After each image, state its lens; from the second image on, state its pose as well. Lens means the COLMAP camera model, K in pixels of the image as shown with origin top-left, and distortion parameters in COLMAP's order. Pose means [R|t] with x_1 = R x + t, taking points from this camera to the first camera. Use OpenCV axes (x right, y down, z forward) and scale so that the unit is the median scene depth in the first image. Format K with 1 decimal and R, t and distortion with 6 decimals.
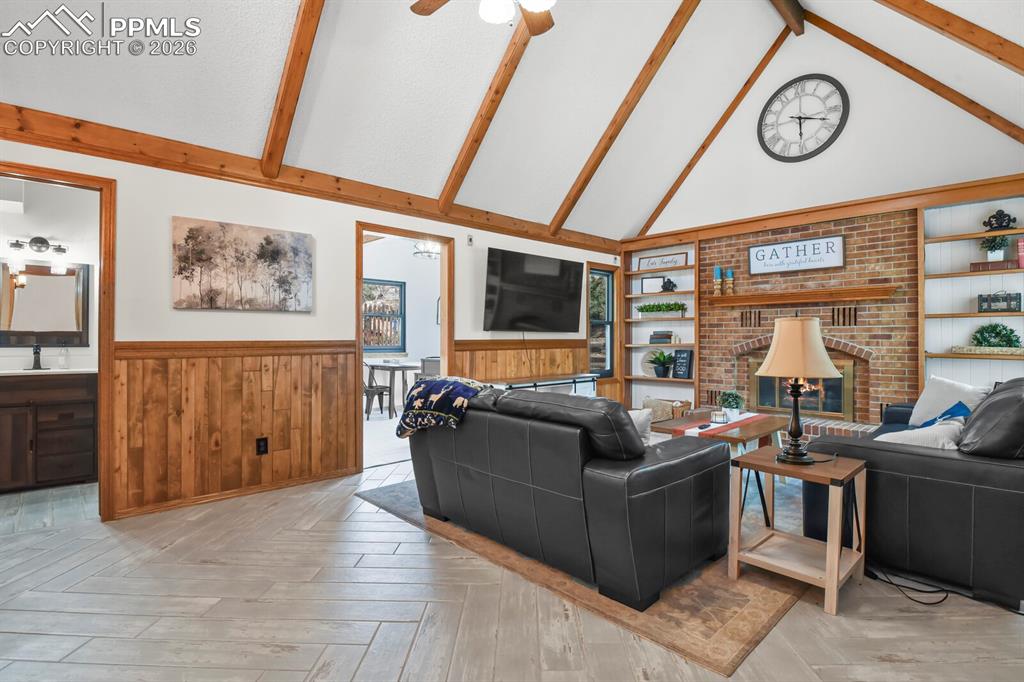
lens RADIAL K [[498.7, 0, 517.1], [0, 498.7, 338.7], [0, 0, 1]] dist [-0.011357, -0.004460]
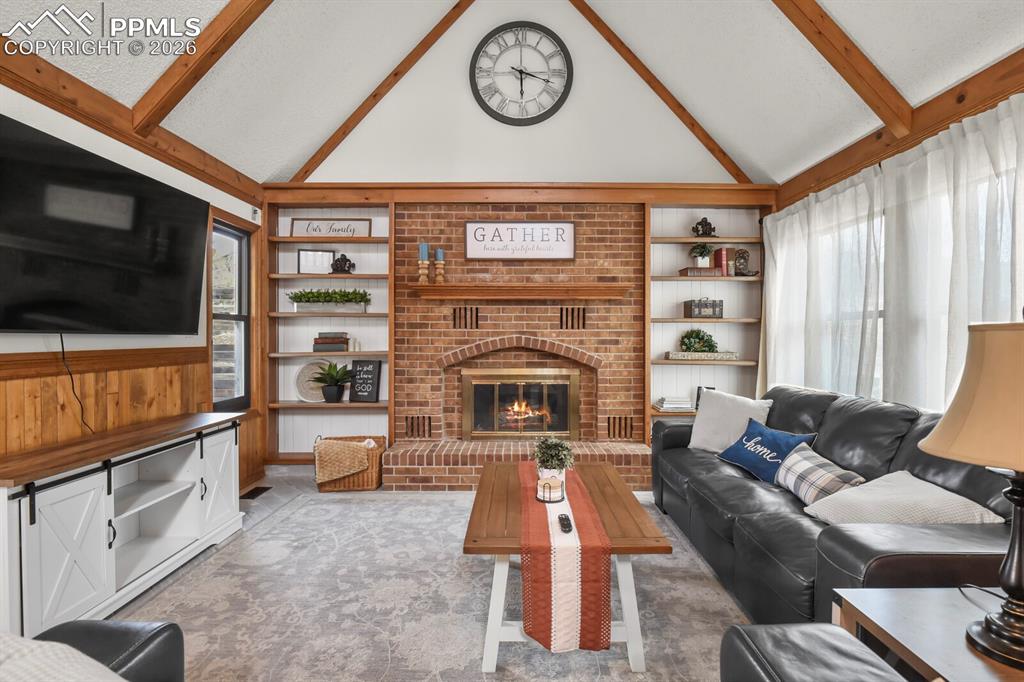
lens RADIAL K [[498.7, 0, 518.0], [0, 498.7, 337.4], [0, 0, 1]] dist [-0.011357, -0.004460]
pose [[0.690716, -0.001203, 0.723125, -0.022287], [-0.001391, 0.999995, 0.002992, -0.013101], [-0.723125, -0.003073, 0.690710, 0.441966]]
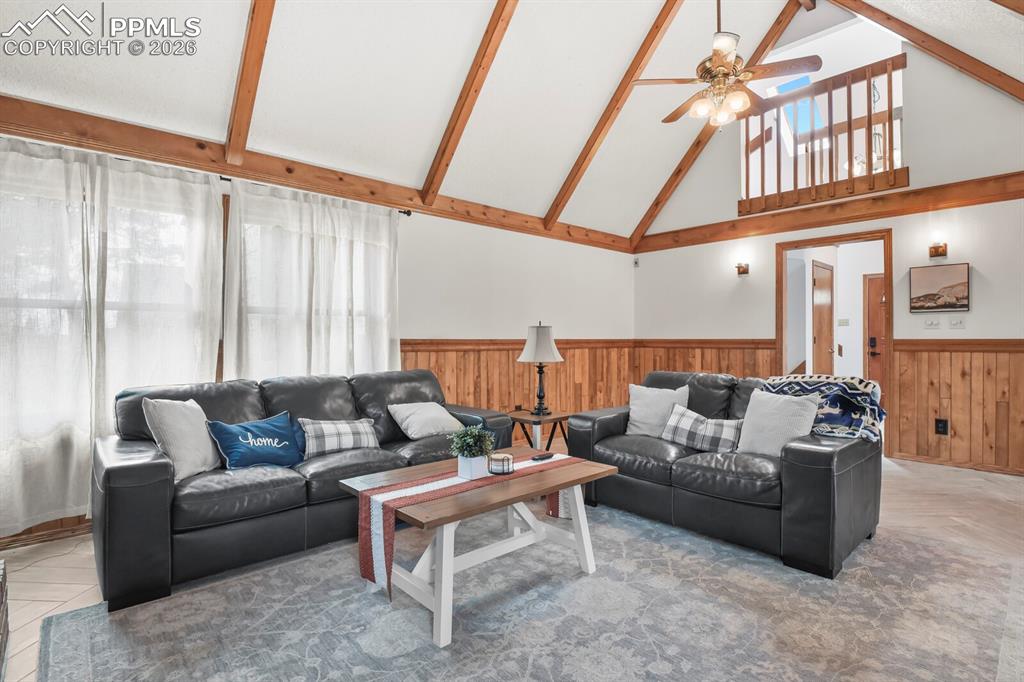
lens RADIAL K [[498.7, 0, 514.0], [0, 498.7, 342.7], [0, 0, 1]] dist [-0.011357, -0.004460]
pose [[-0.999674, 0.003449, 0.025313, 0.259649], [0.003644, 0.999964, 0.007655, 0.000749], [-0.025285, 0.007745, -0.999650, 1.132587]]
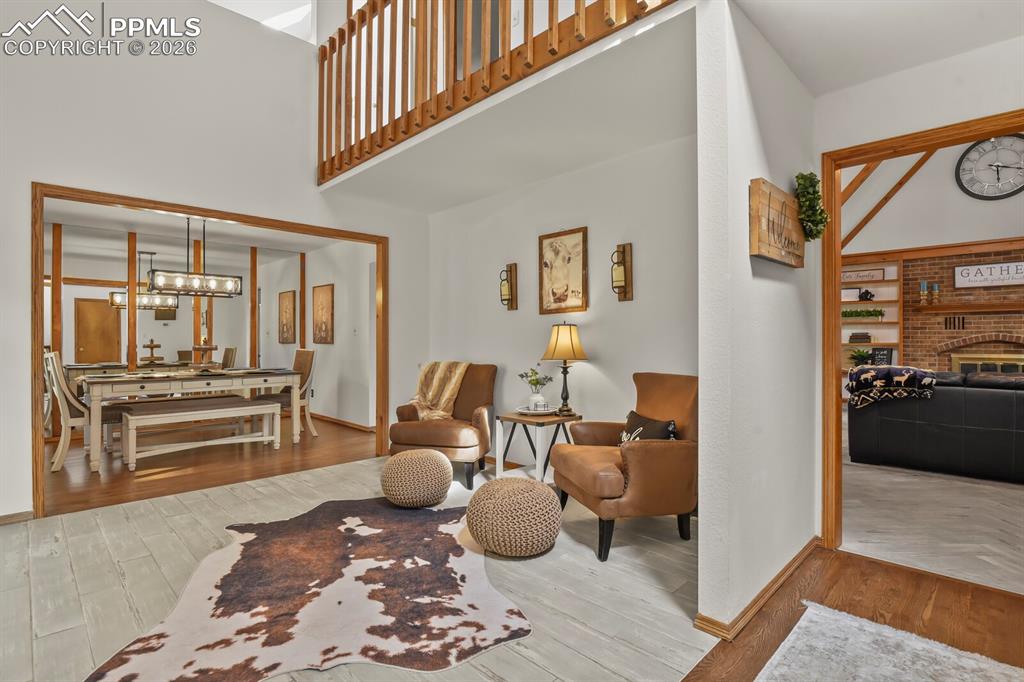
lens RADIAL K [[498.7, 0, 517.3], [0, 498.7, 340.4], [0, 0, 1]] dist [-0.011357, -0.004460]
pose [[0.999703, -0.003622, 0.024117, -0.707227], [0.003583, 0.999992, 0.001670, -0.001837], [-0.024123, -0.001583, 0.999708, -0.239713]]
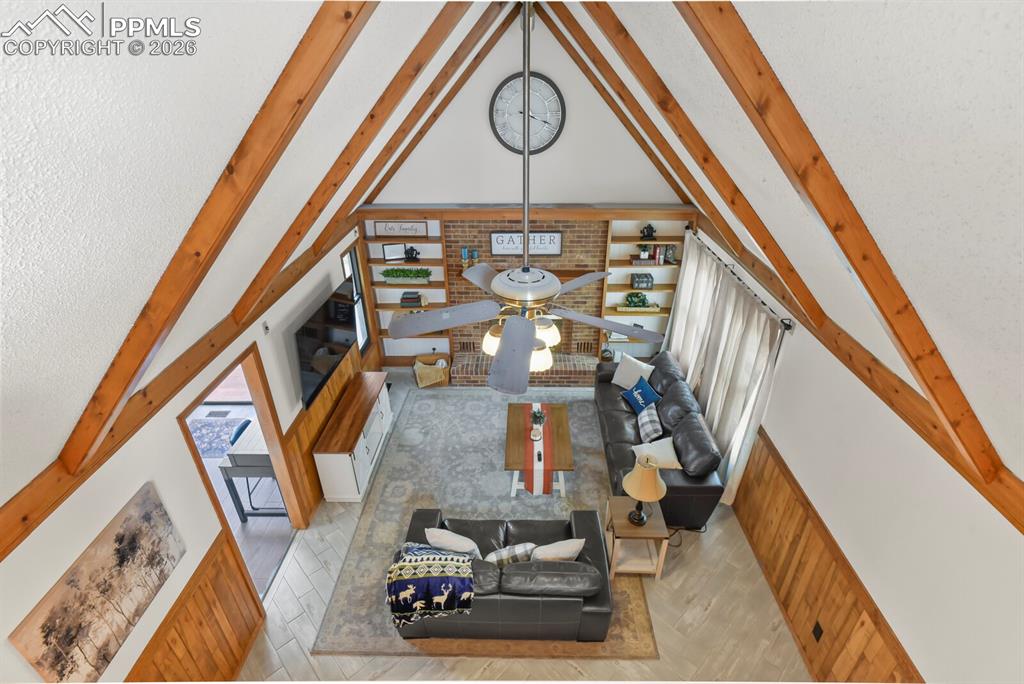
lens RADIAL K [[498.7, 0, 518.0], [0, 498.7, 338.5], [0, 0, 1]] dist [-0.011357, -0.004460]
pose [[0.705740, -0.344039, 0.619329, -0.297676], [0.005423, 0.876774, 0.480871, -0.543975], [-0.708450, -0.336011, 0.620641, 0.165027]]
